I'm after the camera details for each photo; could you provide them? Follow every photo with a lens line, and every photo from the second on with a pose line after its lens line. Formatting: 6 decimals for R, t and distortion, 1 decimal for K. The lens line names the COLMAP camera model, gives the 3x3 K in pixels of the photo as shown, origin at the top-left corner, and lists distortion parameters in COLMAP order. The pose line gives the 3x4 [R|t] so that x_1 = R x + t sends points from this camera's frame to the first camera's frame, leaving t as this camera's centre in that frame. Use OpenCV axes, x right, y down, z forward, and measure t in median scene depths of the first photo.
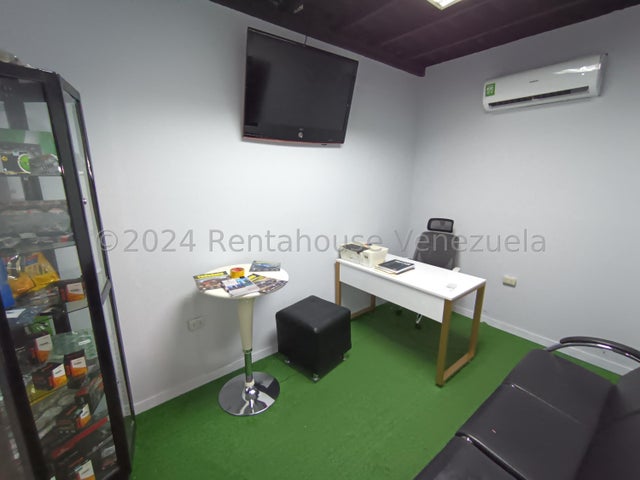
lens RADIAL K [[294.4, 0, 320.4], [0, 294.4, 239.4], [0, 0, 1]] dist [-0.007554, 0.003534]
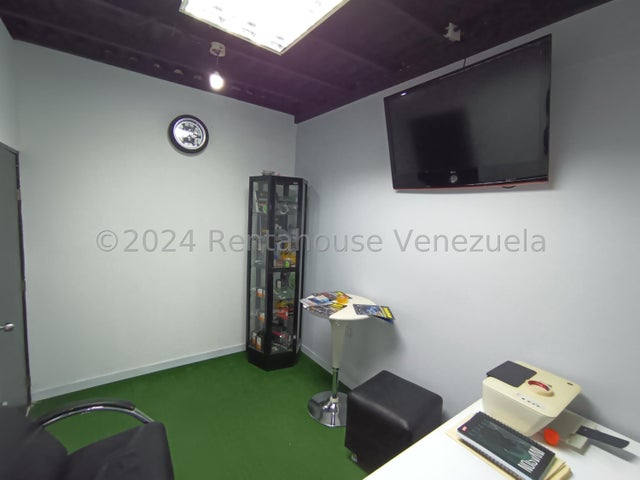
lens RADIAL K [[294.4, 0, 320.4], [0, 294.4, 240.5], [0, 0, 1]] dist [-0.007554, 0.003534]
pose [[-0.078693, 0.090158, -0.992814, 0.855098], [-0.278712, 0.954198, 0.108743, -0.212000], [0.957145, 0.285267, -0.049960, 0.850832]]
